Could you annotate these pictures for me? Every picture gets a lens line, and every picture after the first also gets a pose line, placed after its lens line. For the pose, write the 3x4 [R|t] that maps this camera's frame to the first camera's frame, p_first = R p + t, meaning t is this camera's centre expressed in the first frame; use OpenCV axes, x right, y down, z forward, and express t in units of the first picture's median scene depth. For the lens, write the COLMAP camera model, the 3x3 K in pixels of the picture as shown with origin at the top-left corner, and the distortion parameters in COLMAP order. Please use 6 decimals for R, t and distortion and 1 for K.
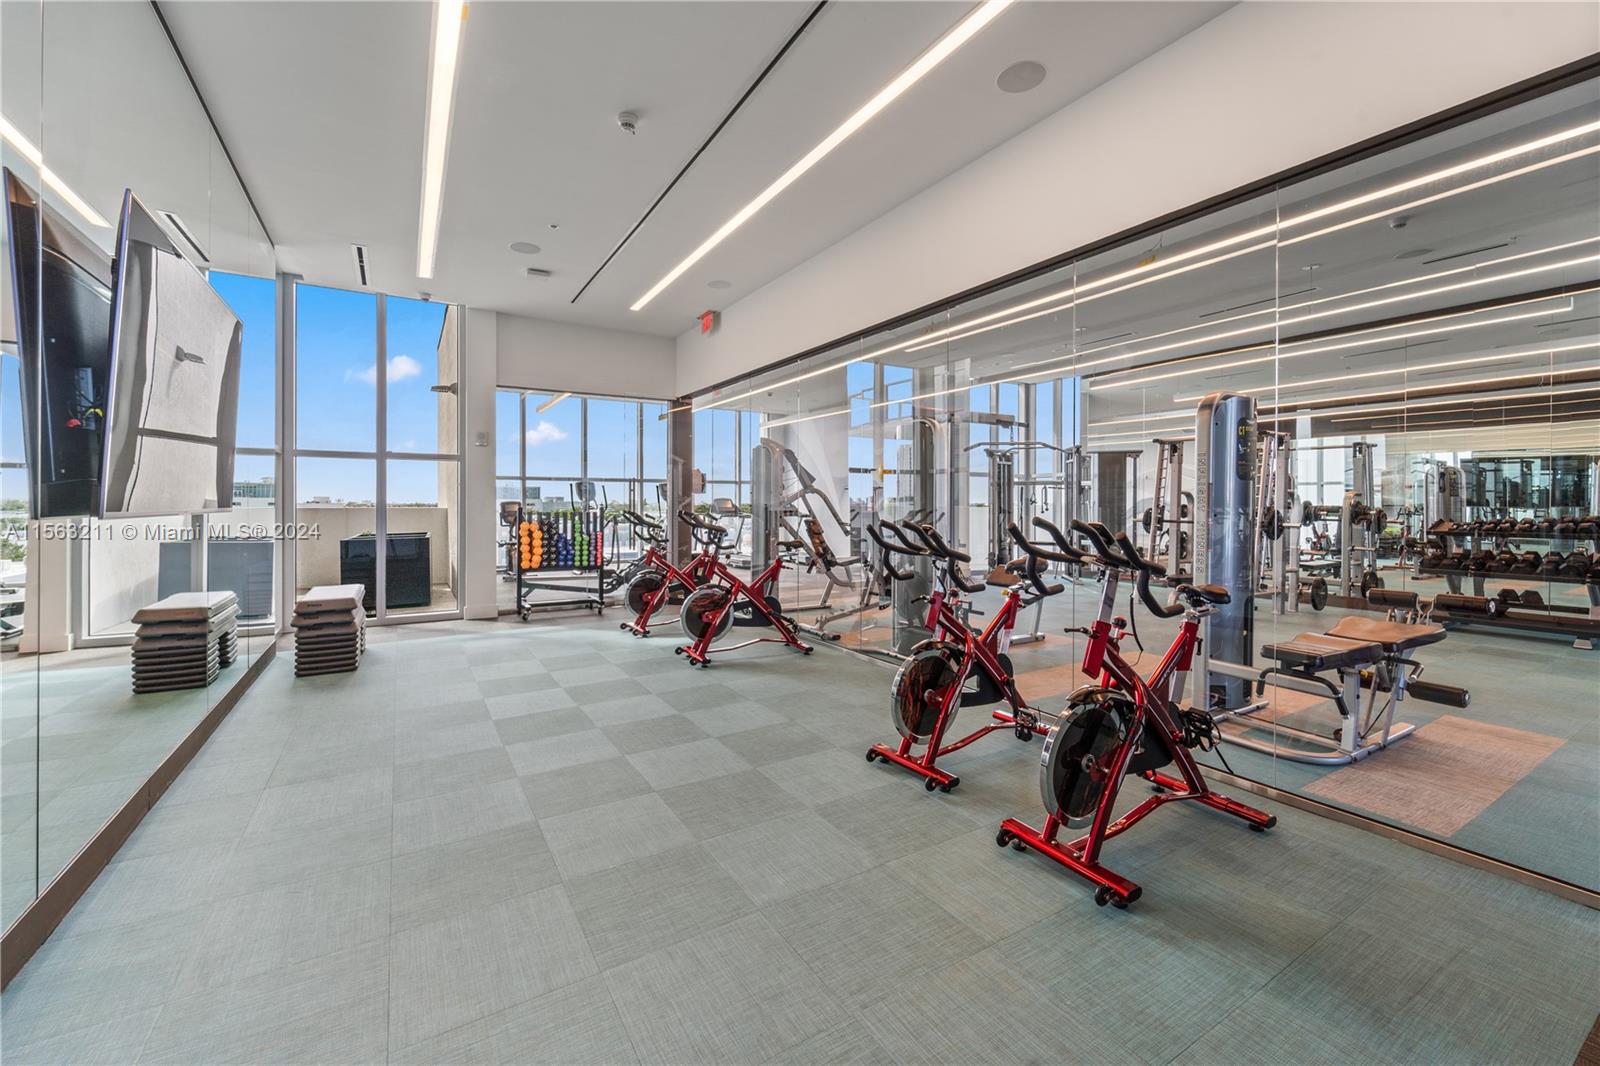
lens RADIAL K [[670.8, 0, 805.6], [0, 670.8, 504.0], [0, 0, 1]] dist [-0.002013, -0.000283]
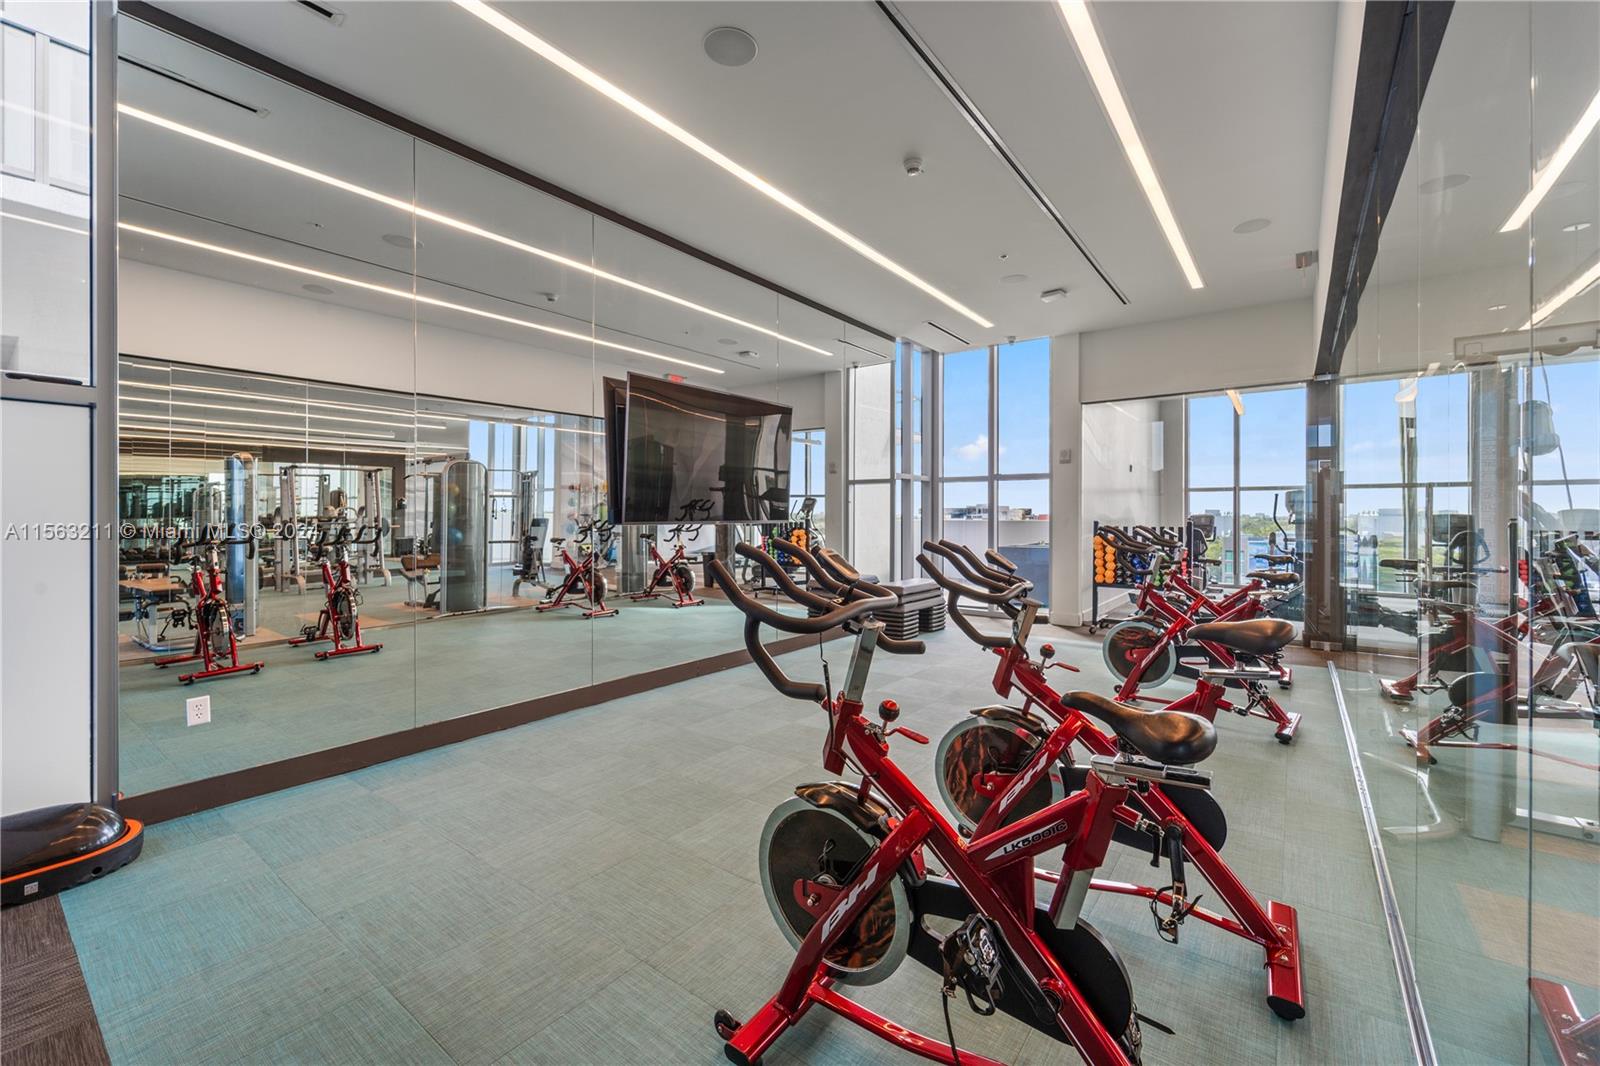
lens RADIAL K [[670.8, 0, 805.6], [0, 670.8, 504.0], [0, 0, 1]] dist [-0.002013, -0.000283]
pose [[0.316867, -0.018707, -0.948285, 0.395760], [-0.000421, 0.999803, -0.019864, -0.000423], [0.948470, 0.006694, 0.316797, 0.277322]]
